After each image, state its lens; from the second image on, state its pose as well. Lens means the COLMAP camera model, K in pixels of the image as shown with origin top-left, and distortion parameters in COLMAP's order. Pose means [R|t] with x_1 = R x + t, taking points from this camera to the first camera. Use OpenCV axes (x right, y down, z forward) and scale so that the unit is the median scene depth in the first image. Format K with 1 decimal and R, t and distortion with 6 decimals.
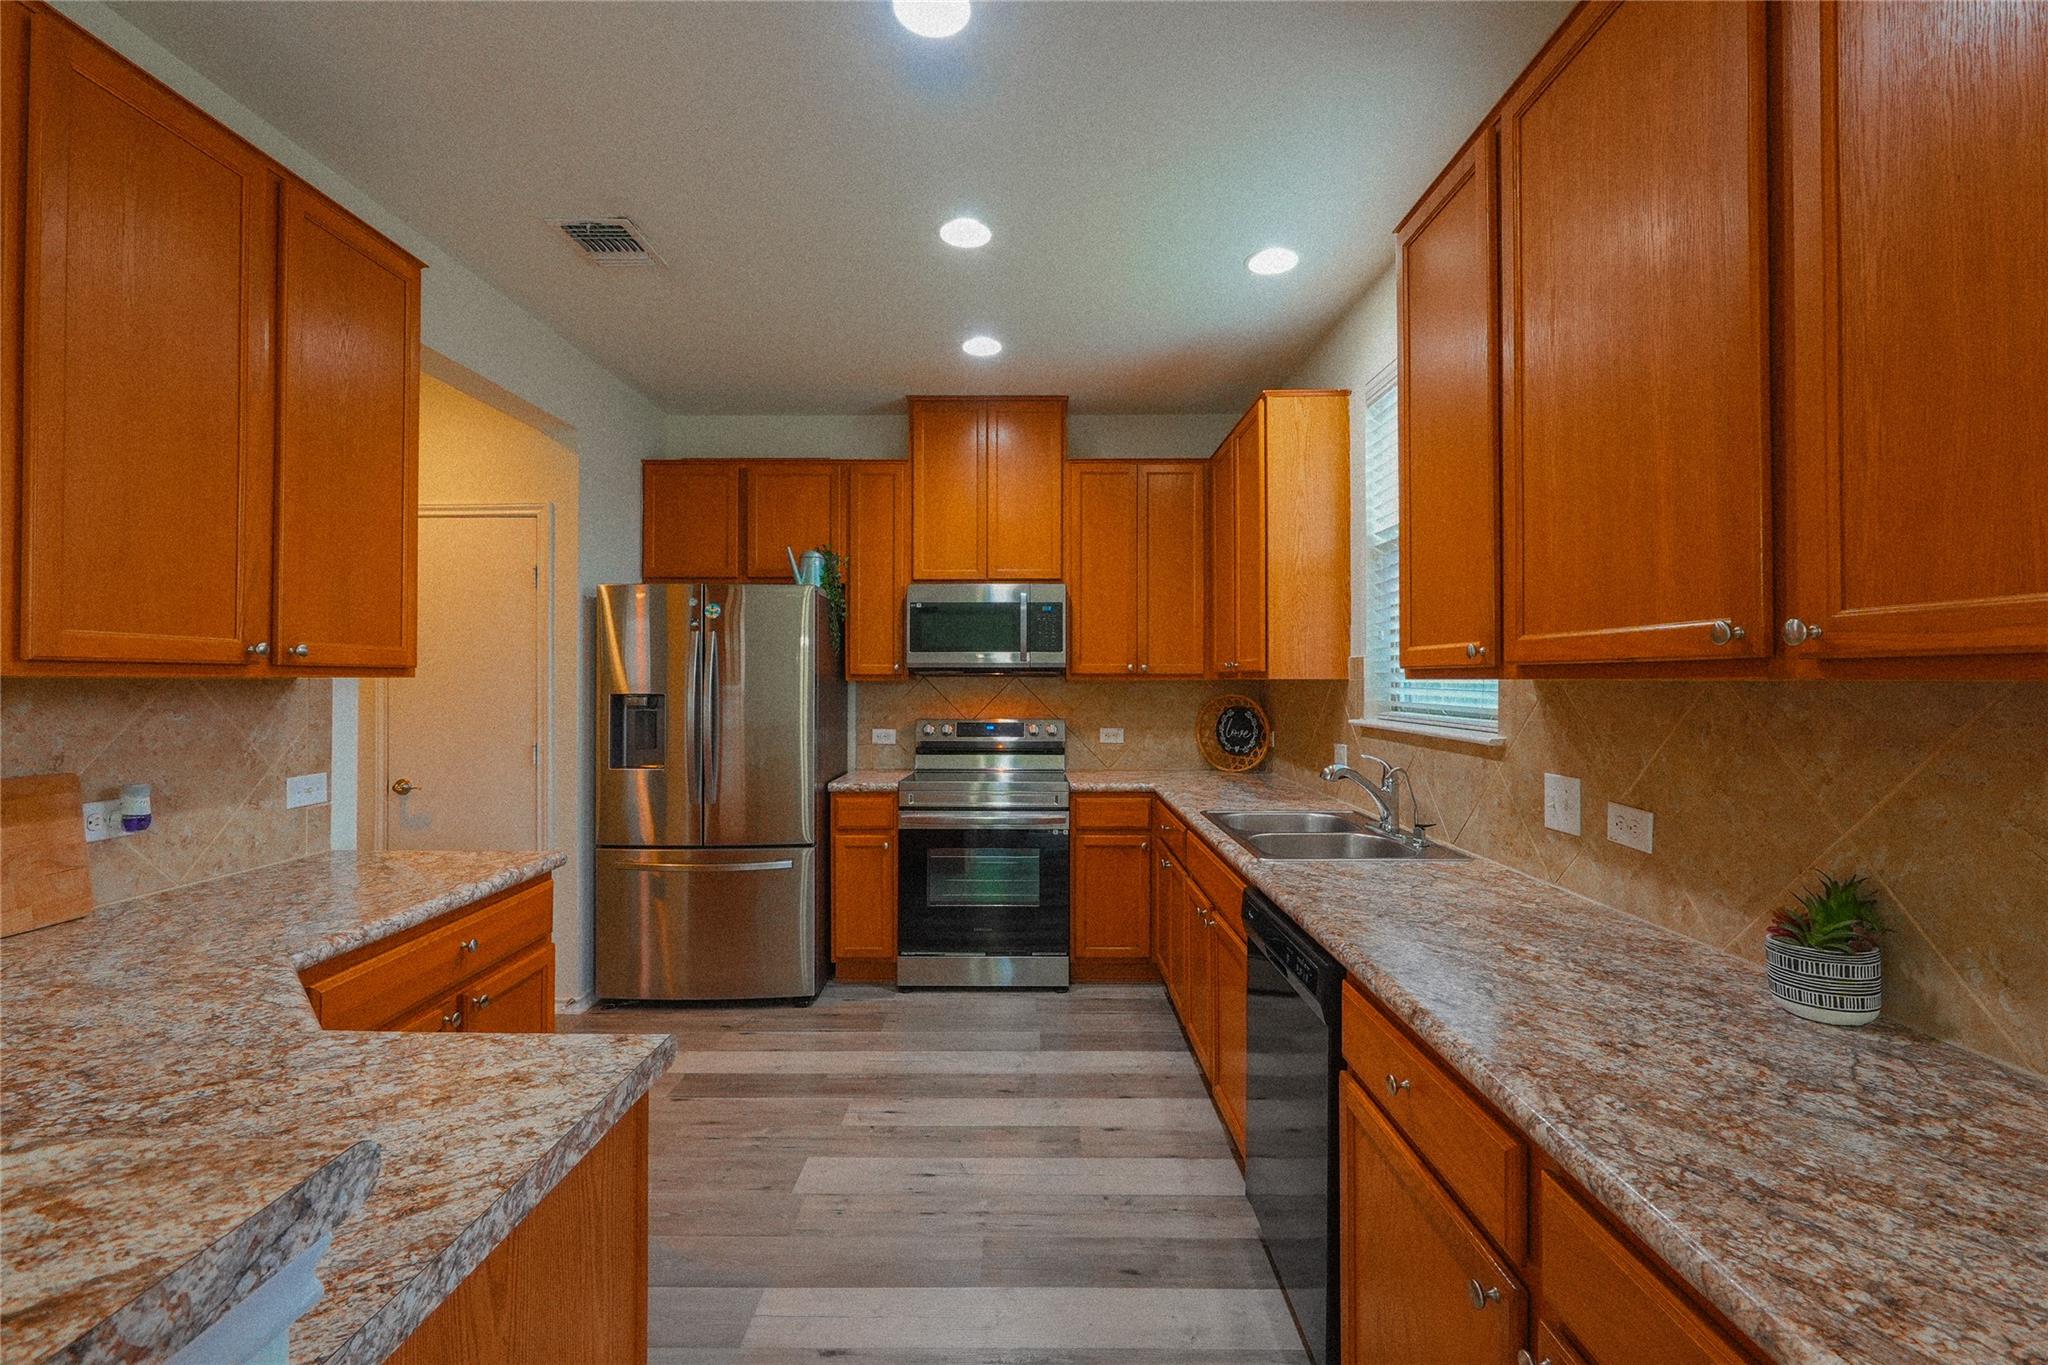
lens RADIAL K [[895.3, 0, 1029.8], [0, 895.3, 671.9], [0, 0, 1]] dist [-0.002299, 0.000024]
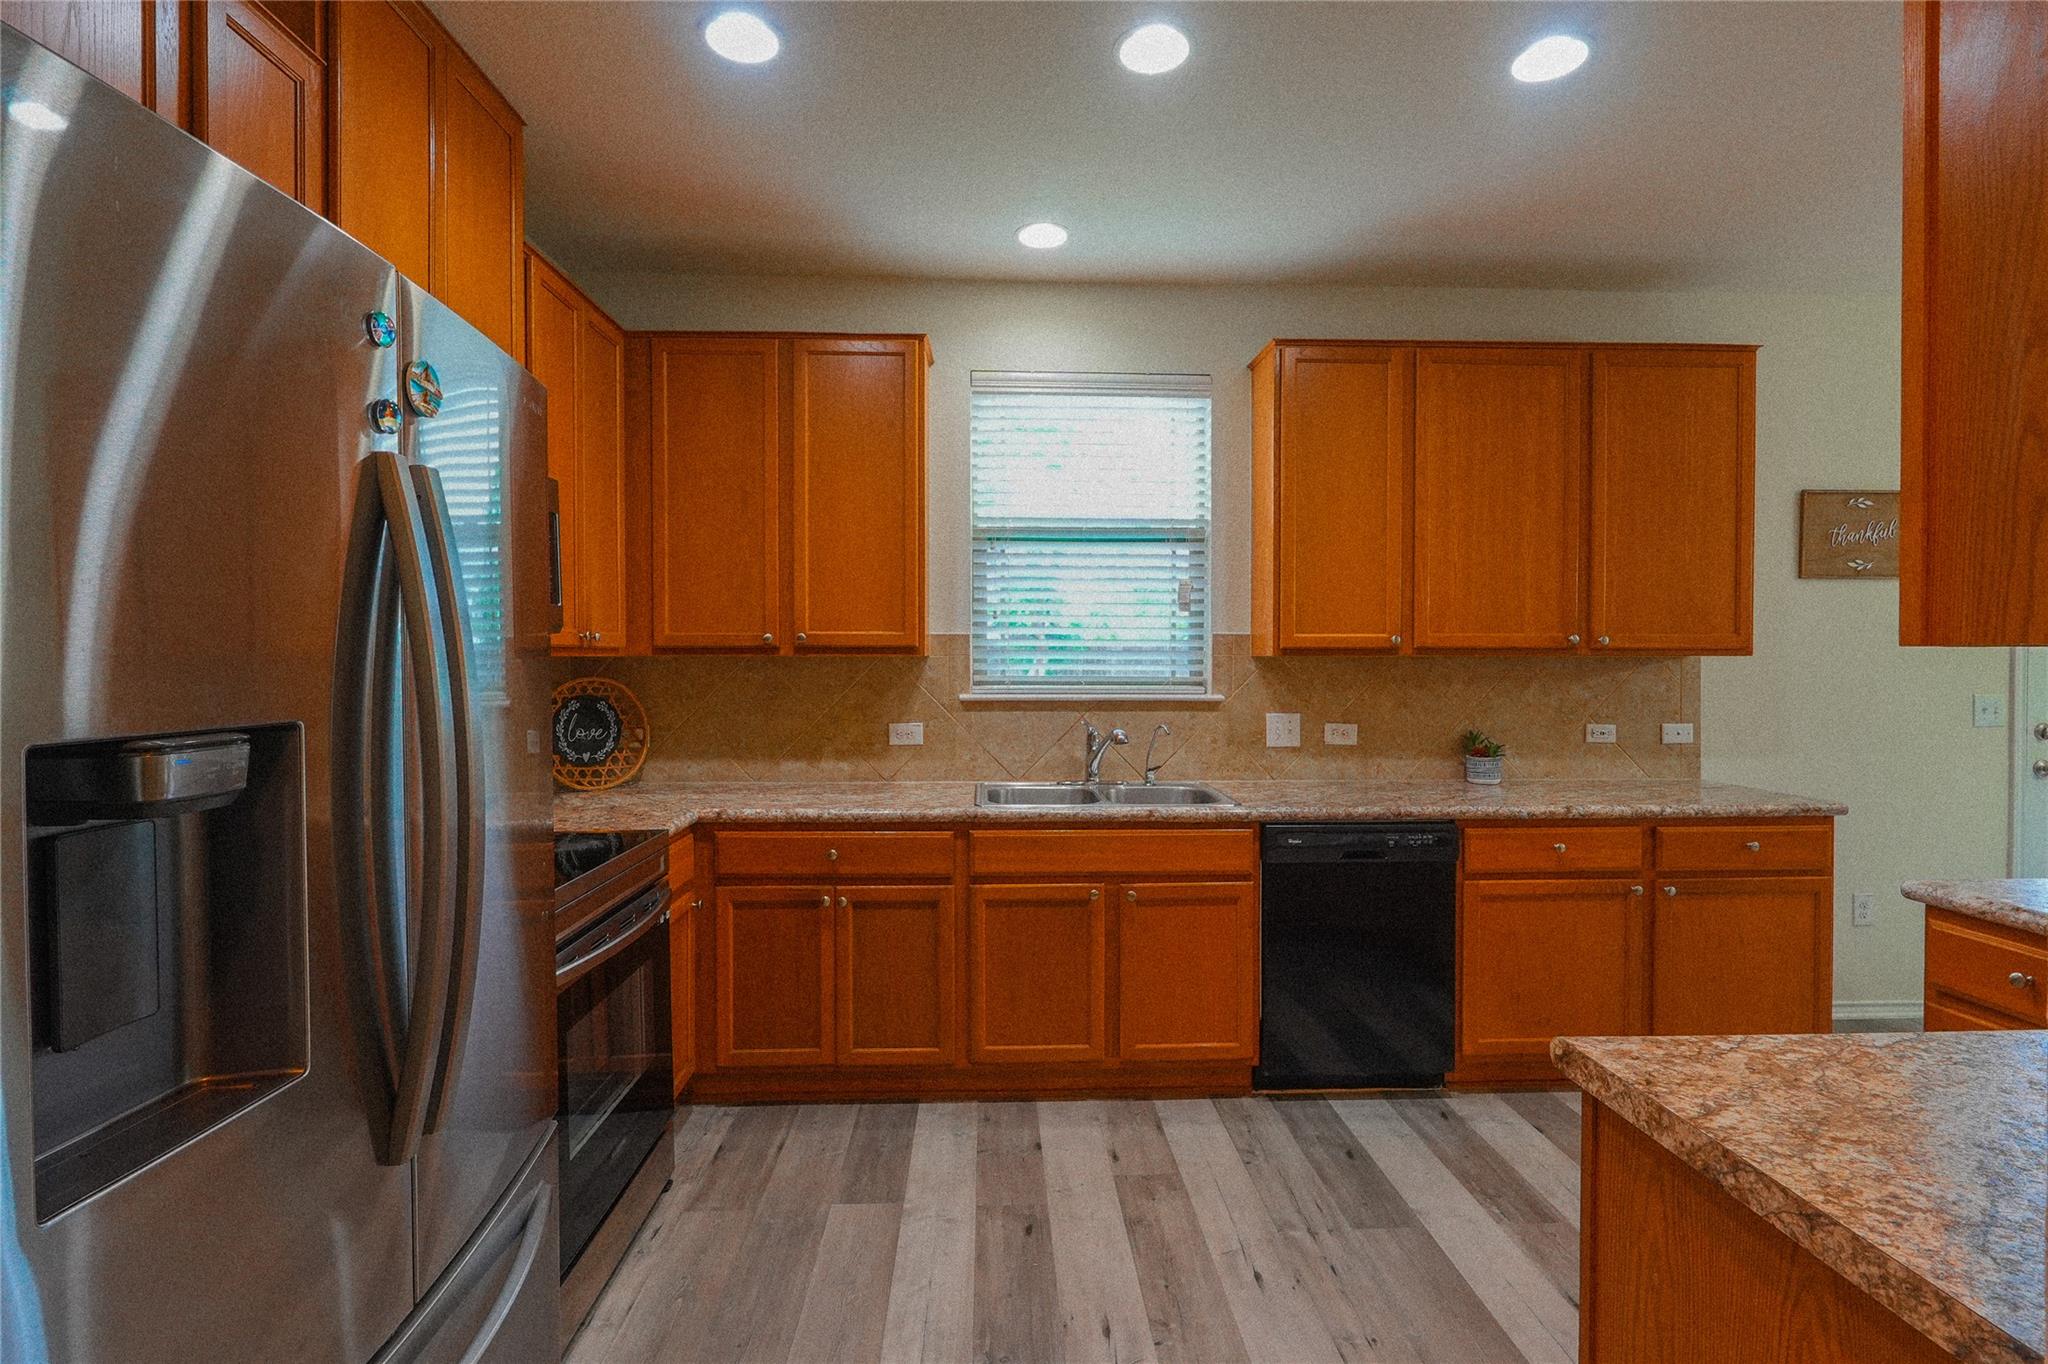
lens RADIAL K [[972.0, 0, 1028.7], [0, 972.0, 674.7], [0, 0, 1]] dist [-0.004364, -0.000239]
pose [[-0.046974, -0.018719, 0.998721, -0.870496], [-0.008083, 0.999799, 0.018359, 0.010073], [-0.998863, -0.007211, -0.047116, 1.136581]]
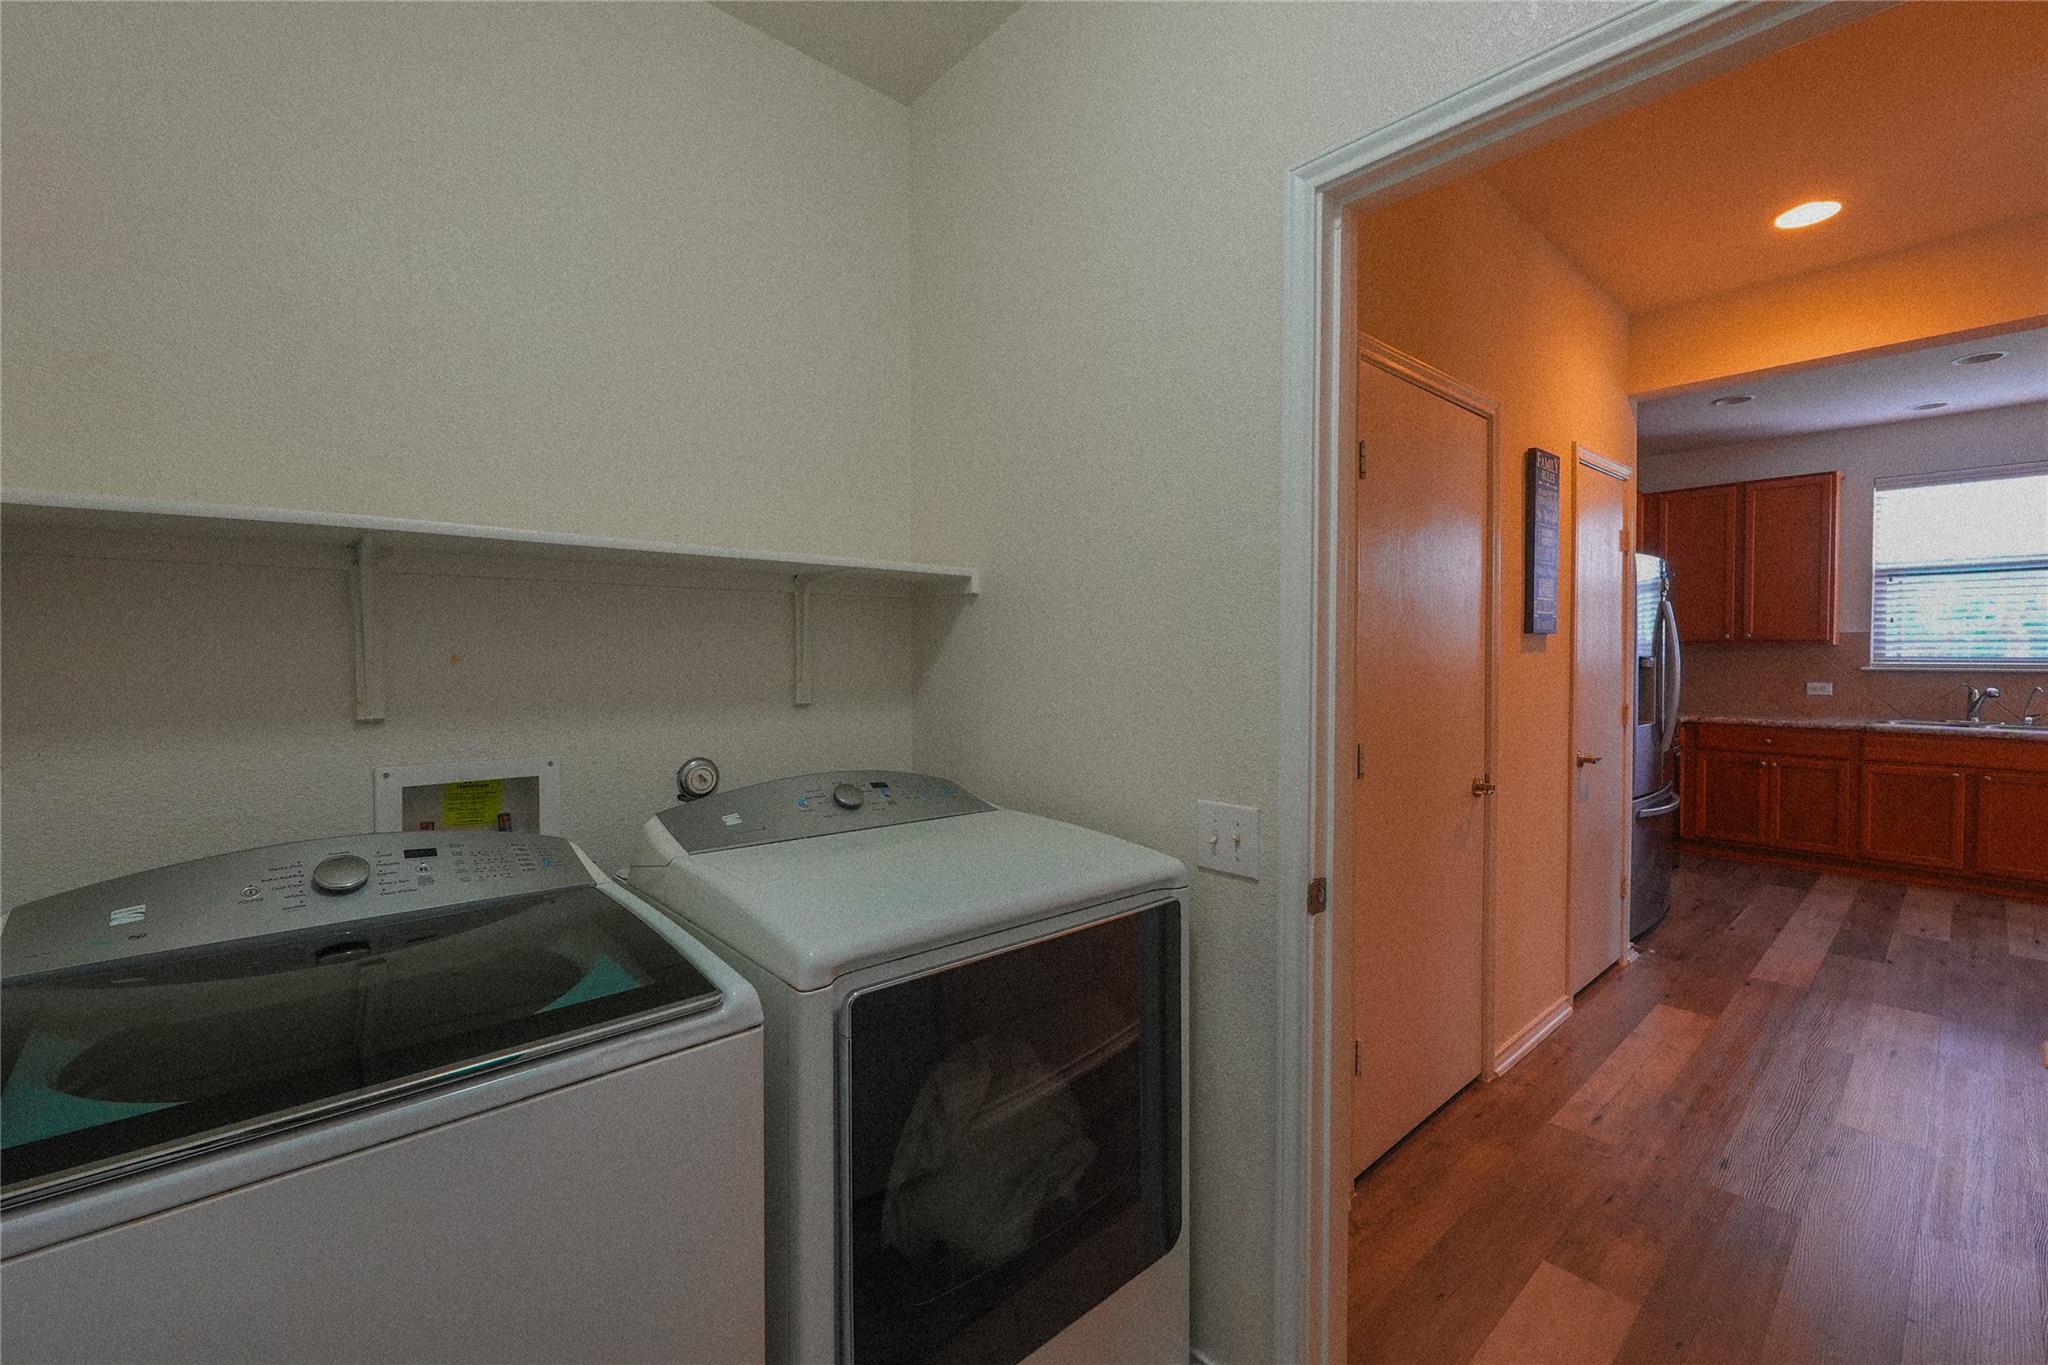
lens RADIAL K [[845.4, 0, 1006.5], [0, 845.4, 664.3], [0, 0, 1]] dist [-0.005875, -0.000994]
pose [[0.754767, -0.008500, 0.655938, -2.355980], [-0.006944, 0.999756, 0.020947, 0.027638], [-0.655956, -0.020365, 0.754524, 0.997520]]
